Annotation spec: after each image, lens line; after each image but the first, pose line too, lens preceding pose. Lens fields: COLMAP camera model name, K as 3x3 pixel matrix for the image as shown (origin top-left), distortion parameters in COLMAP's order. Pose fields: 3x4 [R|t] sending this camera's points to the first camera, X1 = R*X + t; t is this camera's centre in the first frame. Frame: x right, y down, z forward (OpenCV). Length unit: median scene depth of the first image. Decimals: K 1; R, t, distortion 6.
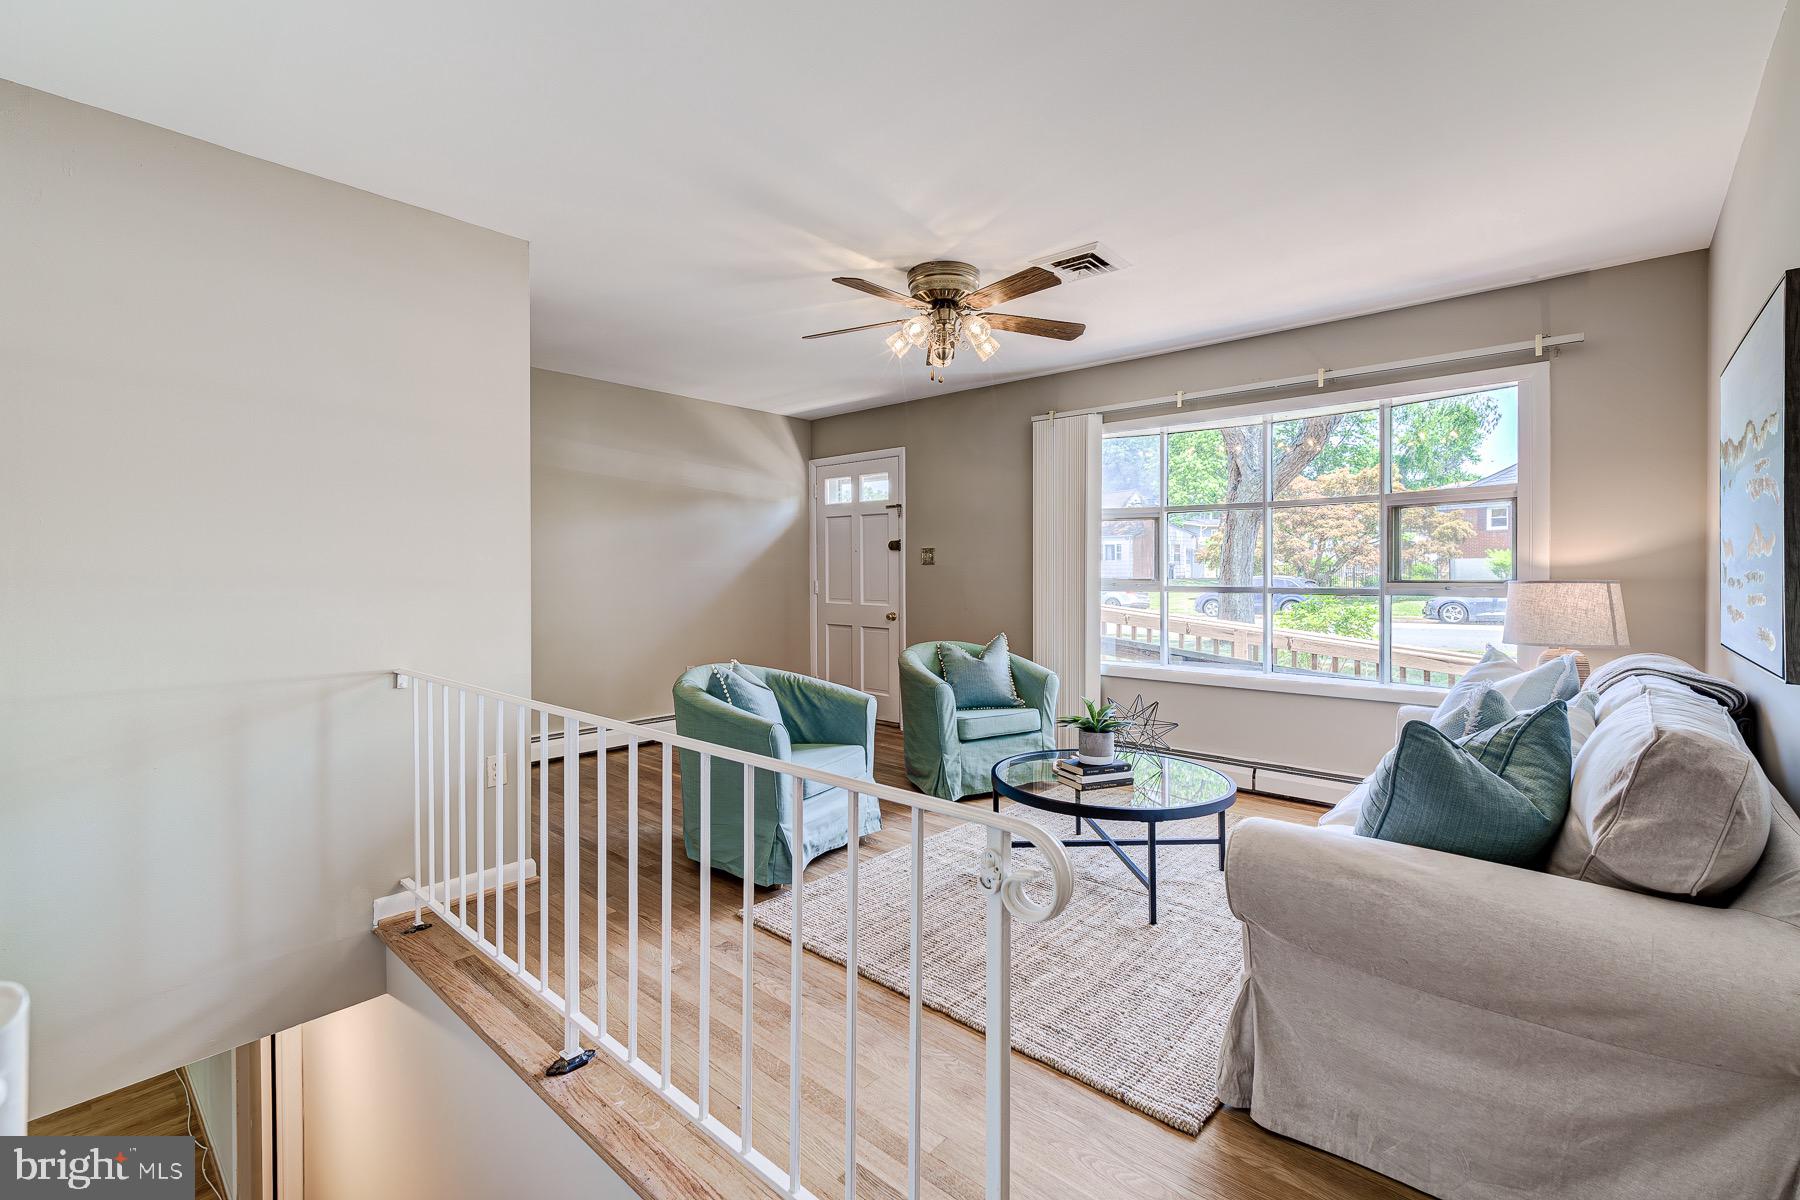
lens RADIAL K [[784.7, 0, 902.9], [0, 784.7, 586.3], [0, 0, 1]] dist [0.002607, -0.000491]
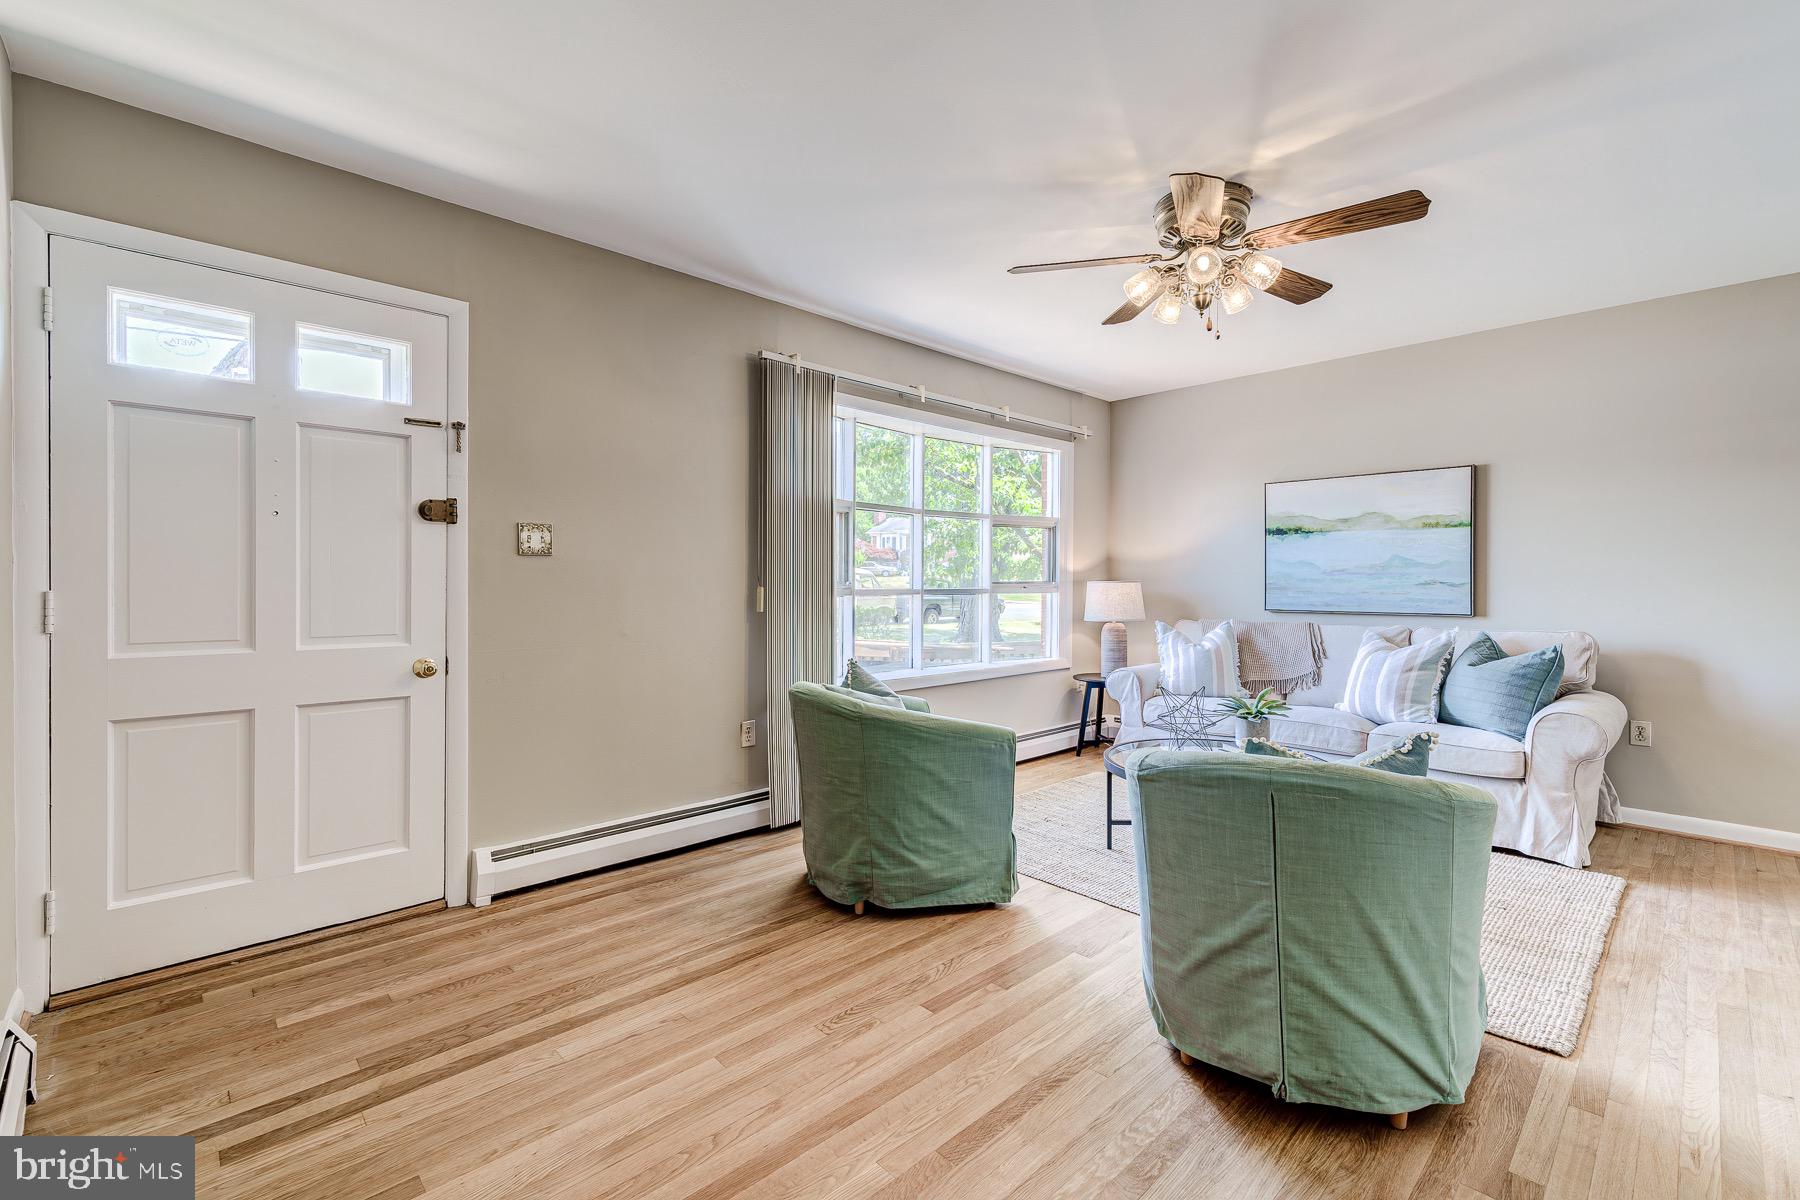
lens RADIAL K [[784.7, 0, 907.7], [0, 784.7, 586.0], [0, 0, 1]] dist [0.002607, -0.000491]
pose [[0.090478, -0.005899, 0.995881, -0.436089], [0.011177, 0.999925, 0.004908, -0.008276], [-0.995836, 0.010687, 0.090538, 0.690578]]
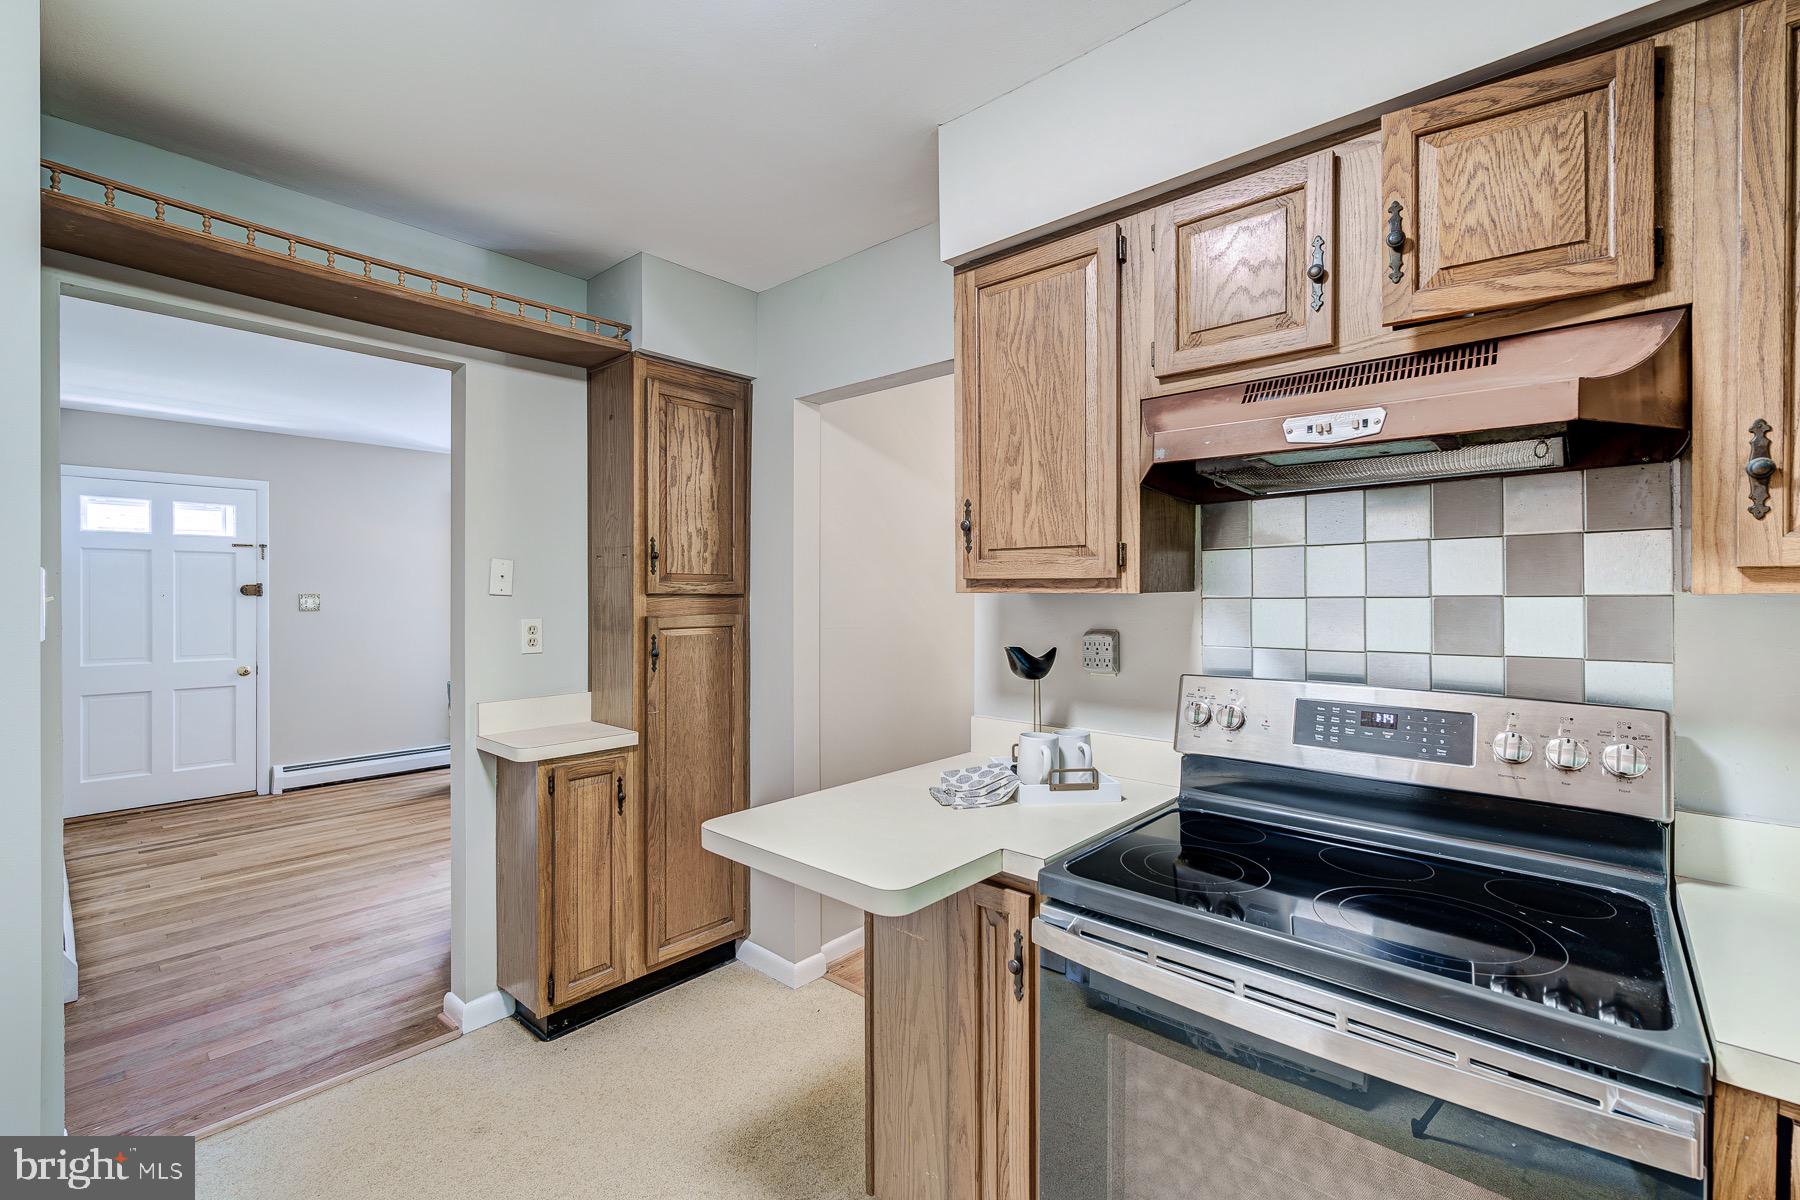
lens RADIAL K [[784.7, 0, 892.5], [0, 784.7, 598.2], [0, 0, 1]] dist [0.002607, -0.000491]
pose [[0.015123, -0.006096, 0.999867, -0.879572], [0.012625, 0.999903, 0.005906, -0.039447], [-0.999806, 0.012534, 0.015199, 0.268974]]
